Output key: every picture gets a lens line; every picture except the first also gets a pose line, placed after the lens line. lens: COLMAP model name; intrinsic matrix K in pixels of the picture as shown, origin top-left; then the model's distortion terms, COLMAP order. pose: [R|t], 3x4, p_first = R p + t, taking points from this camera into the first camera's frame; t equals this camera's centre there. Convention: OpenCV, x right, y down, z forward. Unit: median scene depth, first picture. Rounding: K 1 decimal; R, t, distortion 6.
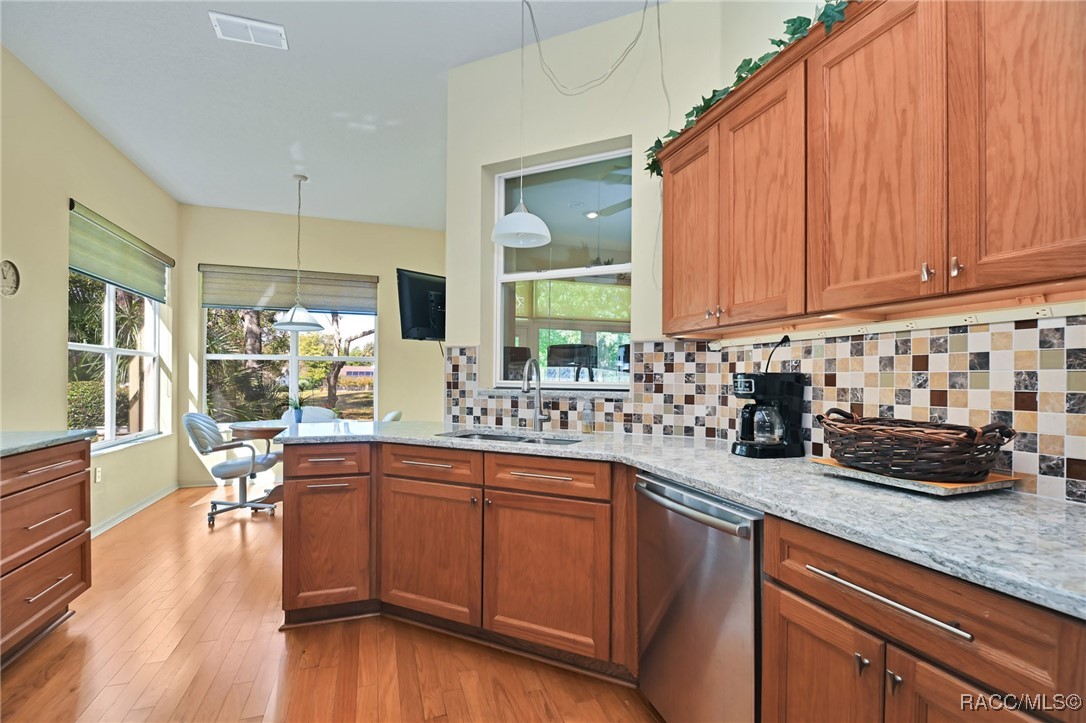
lens RADIAL K [[482.8, 0, 519.6], [0, 482.8, 381.0], [0, 0, 1]] dist [-0.010037, -0.002720]
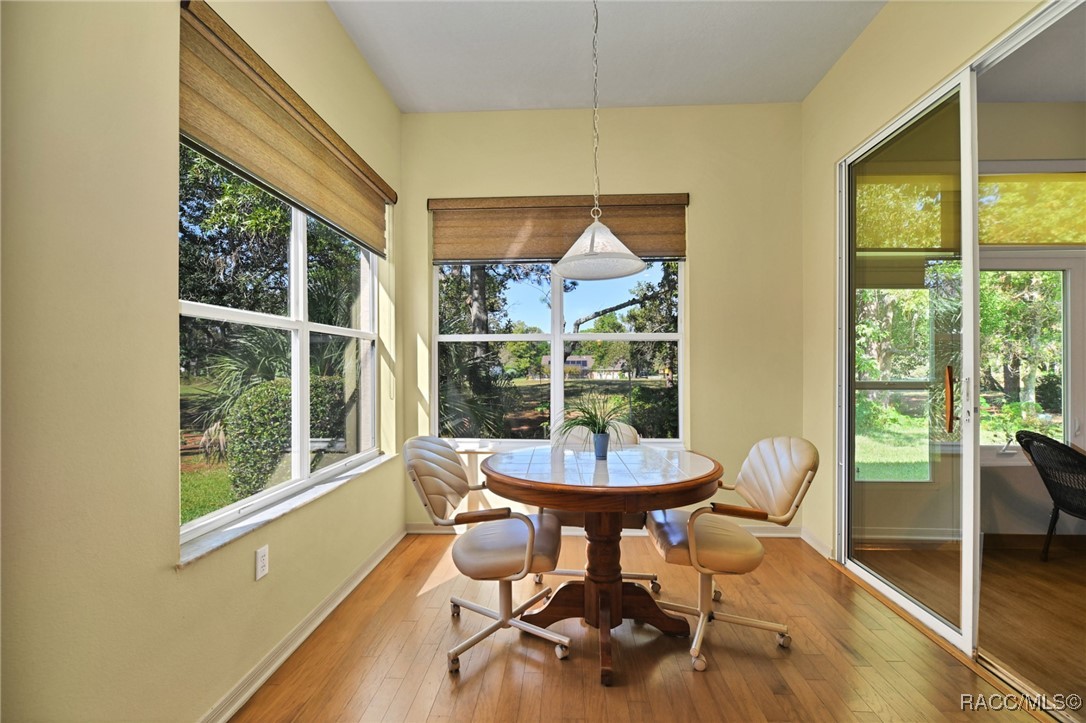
lens RADIAL K [[482.8, 0, 543.5], [0, 482.8, 365.7], [0, 0, 1]] dist [-0.010037, -0.002720]
pose [[0.935640, -0.016031, -0.352592, -0.296420], [0.013475, 0.999862, -0.009702, -0.003828], [0.352699, 0.004327, 0.935727, 0.447058]]
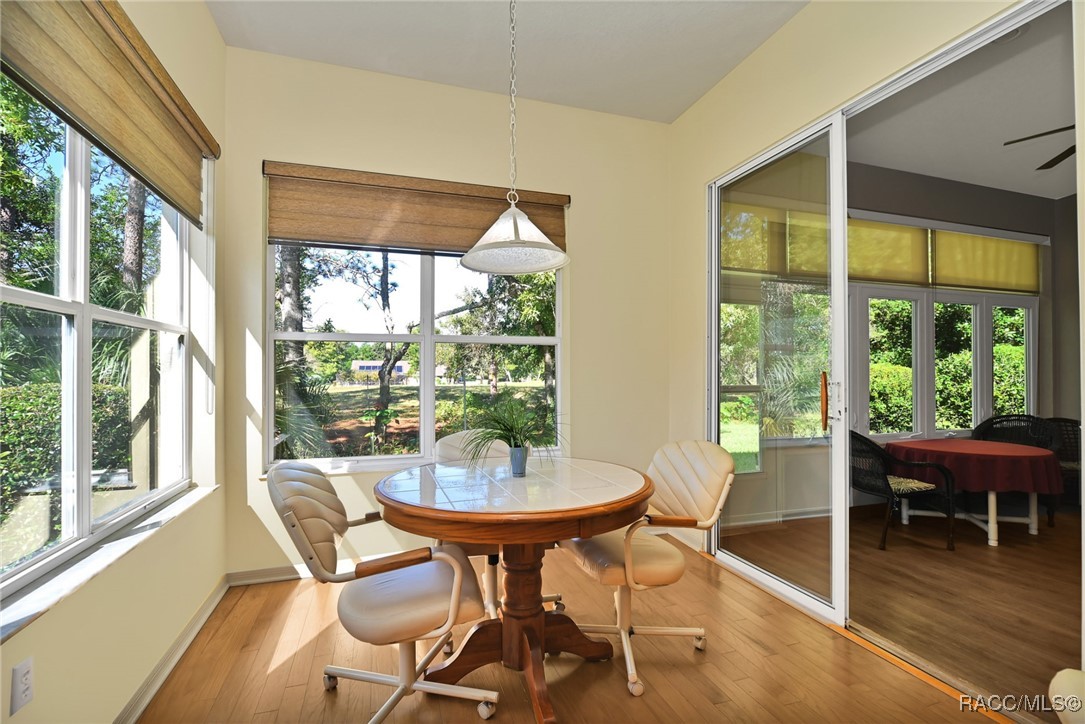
lens RADIAL K [[482.4, 0, 544.0], [0, 482.4, 367.8], [0, 0, 1]] dist [-0.010037, -0.002720]
pose [[0.999807, -0.013203, 0.014515, -0.384348], [0.013375, 0.999840, -0.011847, -0.004479], [-0.014357, 0.012039, 0.999824, 0.487072]]
